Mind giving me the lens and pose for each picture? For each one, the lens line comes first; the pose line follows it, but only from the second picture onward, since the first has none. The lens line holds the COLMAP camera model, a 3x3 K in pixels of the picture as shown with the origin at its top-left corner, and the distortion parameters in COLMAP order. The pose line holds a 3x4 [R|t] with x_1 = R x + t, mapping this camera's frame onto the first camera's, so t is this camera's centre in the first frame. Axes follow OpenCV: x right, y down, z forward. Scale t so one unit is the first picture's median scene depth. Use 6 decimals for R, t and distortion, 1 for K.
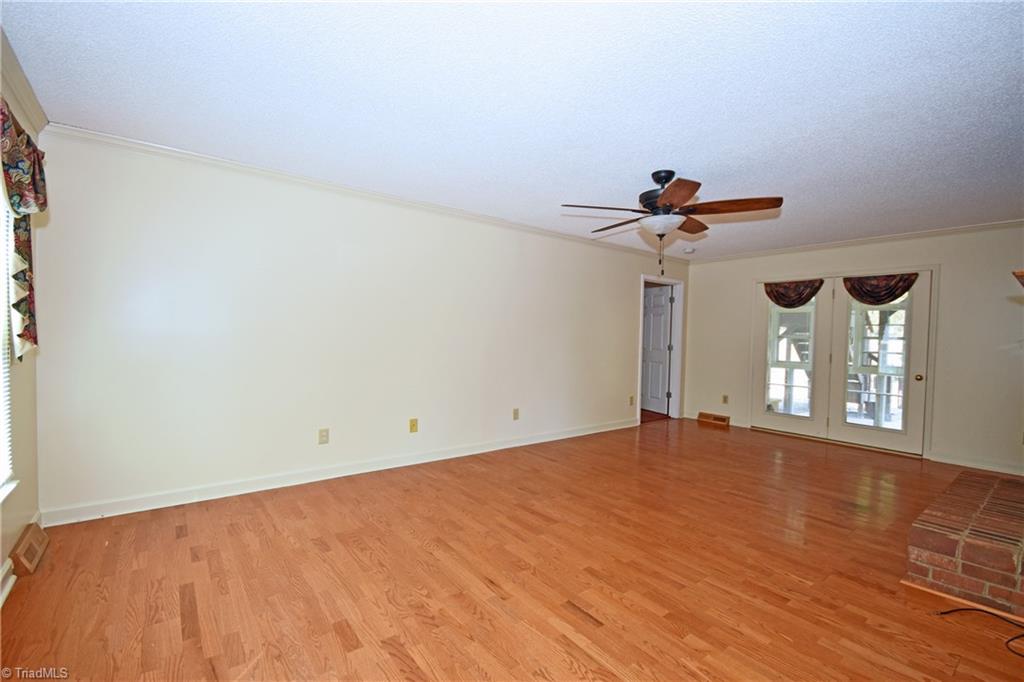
lens RADIAL K [[449.4, 0, 512.6], [0, 449.4, 347.9], [0, 0, 1]] dist [0.026454, -0.019553]
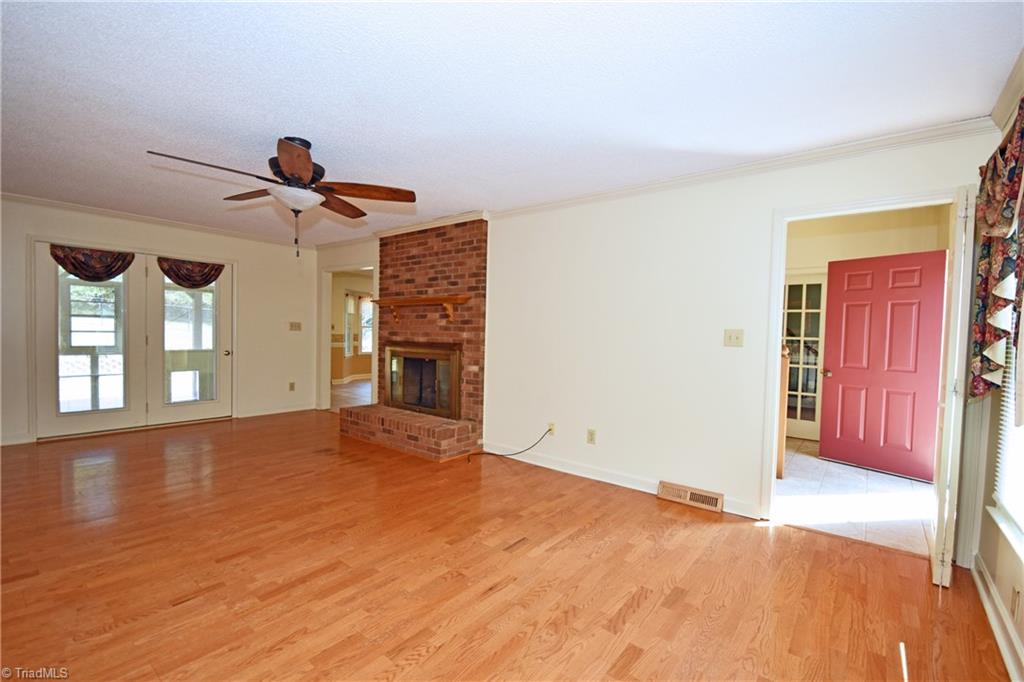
lens RADIAL K [[449.4, 0, 512.6], [0, 449.4, 347.9], [0, 0, 1]] dist [0.026454, -0.019553]
pose [[-0.242040, -0.061652, 0.968306, -0.676960], [-0.004214, 0.998037, 0.062492, -0.039677], [-0.970257, 0.011045, -0.241825, 0.833158]]
